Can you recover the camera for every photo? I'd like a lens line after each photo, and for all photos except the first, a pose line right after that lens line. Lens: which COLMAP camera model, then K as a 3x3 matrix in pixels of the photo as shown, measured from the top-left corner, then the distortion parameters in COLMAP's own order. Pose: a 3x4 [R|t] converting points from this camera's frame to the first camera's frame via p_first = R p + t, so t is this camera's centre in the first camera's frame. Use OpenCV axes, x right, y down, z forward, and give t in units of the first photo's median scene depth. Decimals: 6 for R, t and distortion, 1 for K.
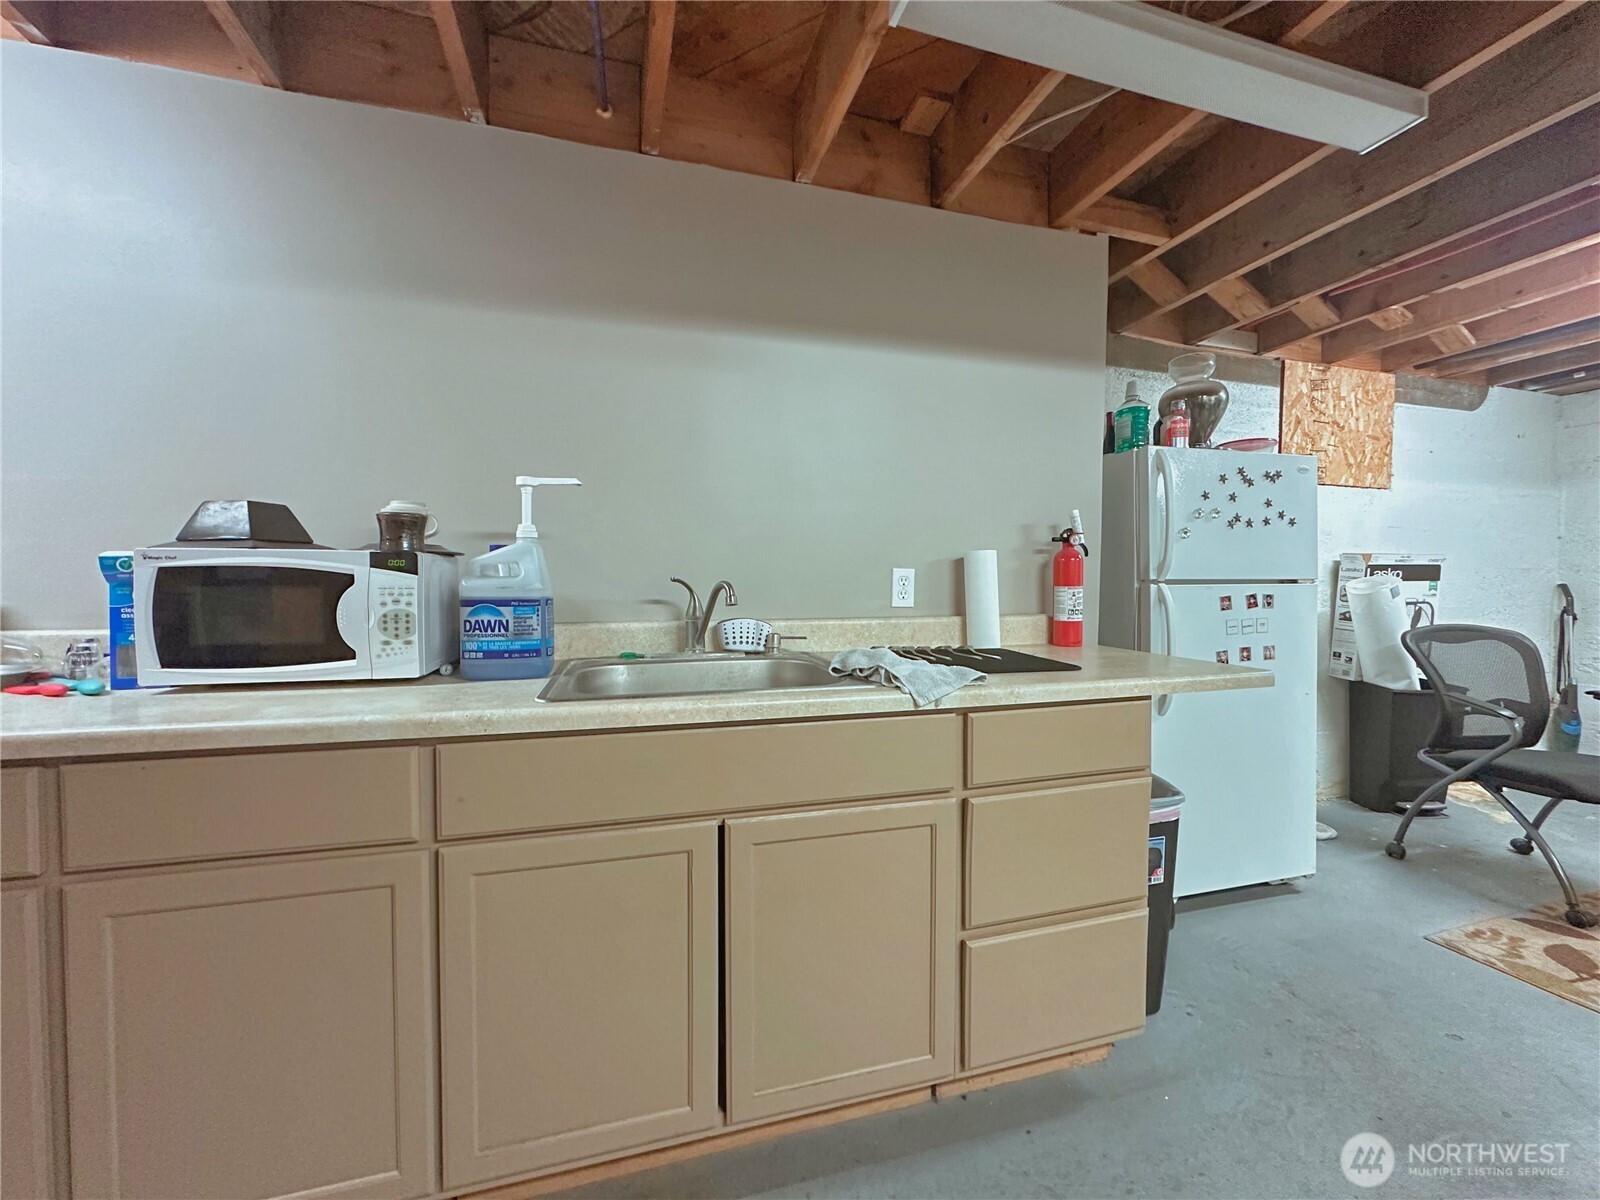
lens RADIAL K [[633.1, 0, 798.3], [0, 633.1, 602.0], [0, 0, 1]] dist [-0.001564, 0.000627]
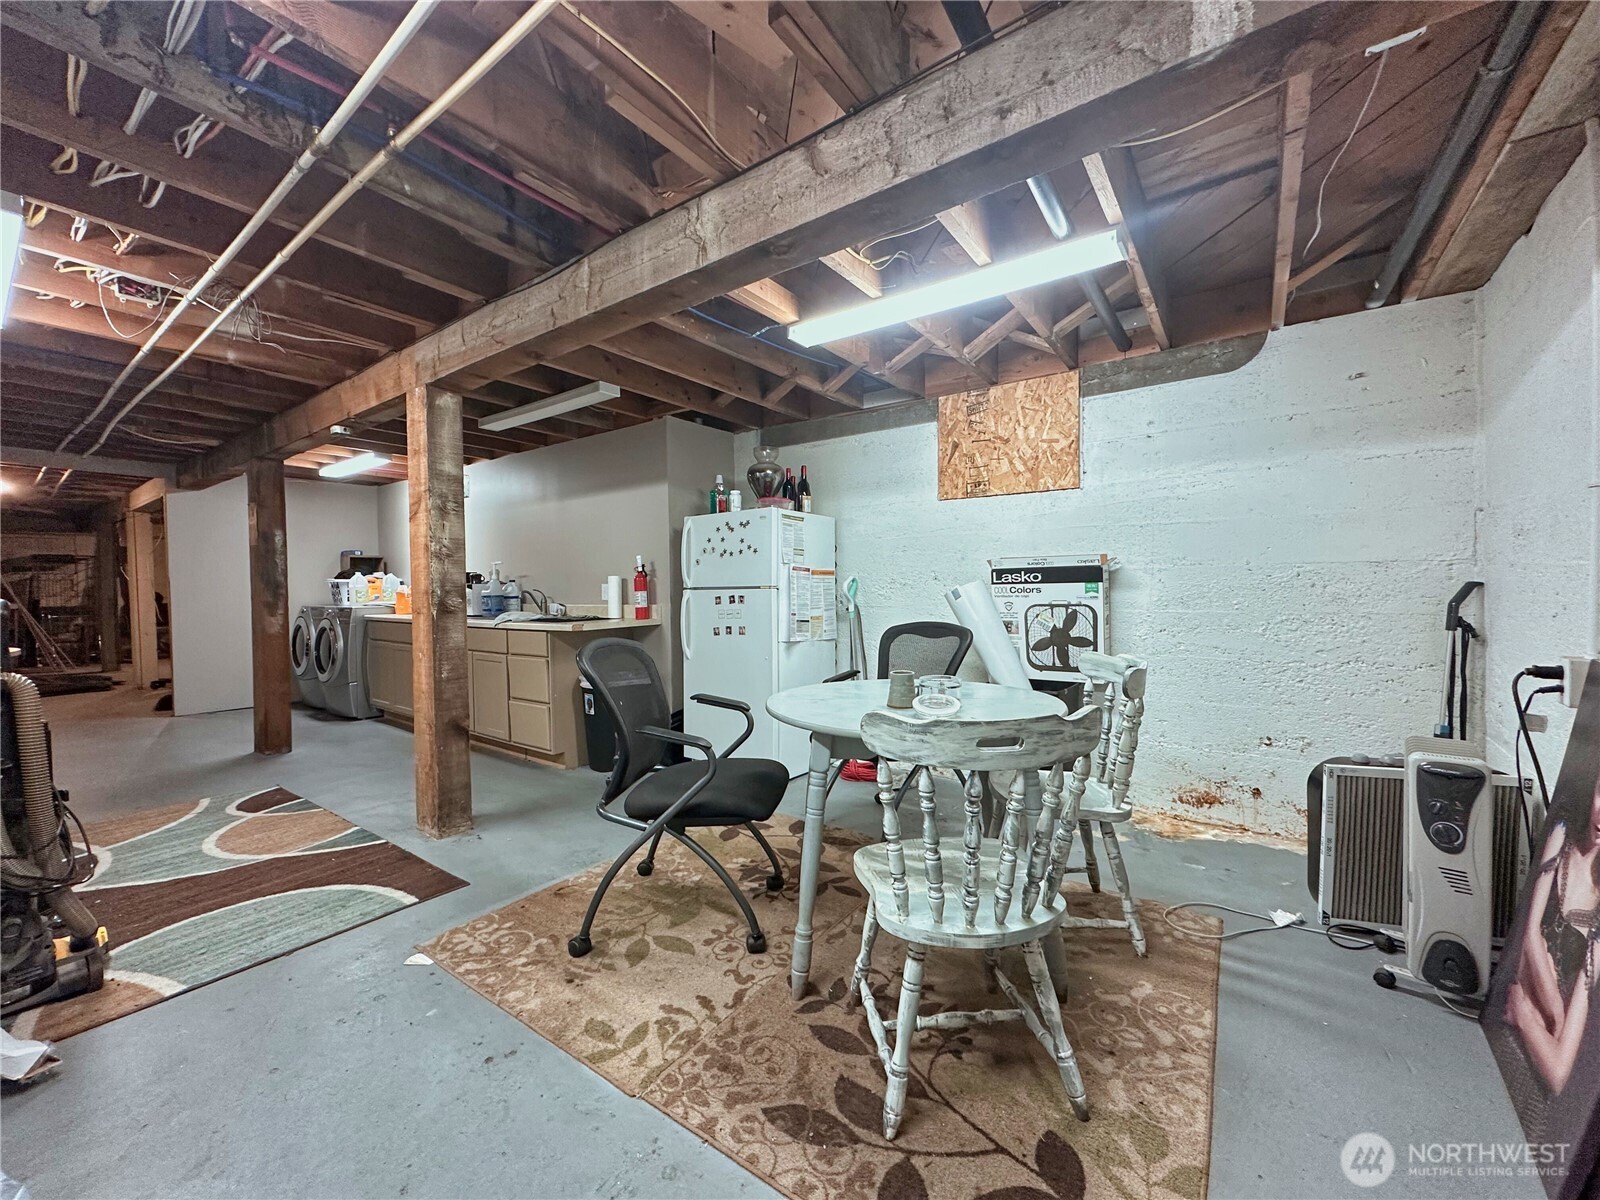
lens RADIAL K [[633.1, 0, 798.4], [0, 633.1, 609.0], [0, 0, 1]] dist [-0.001564, 0.000627]
pose [[0.613698, 0.021576, -0.789246, 2.149092], [-0.012982, 0.999767, 0.017237, -0.007233], [0.789434, -0.000333, 0.613836, 0.095341]]
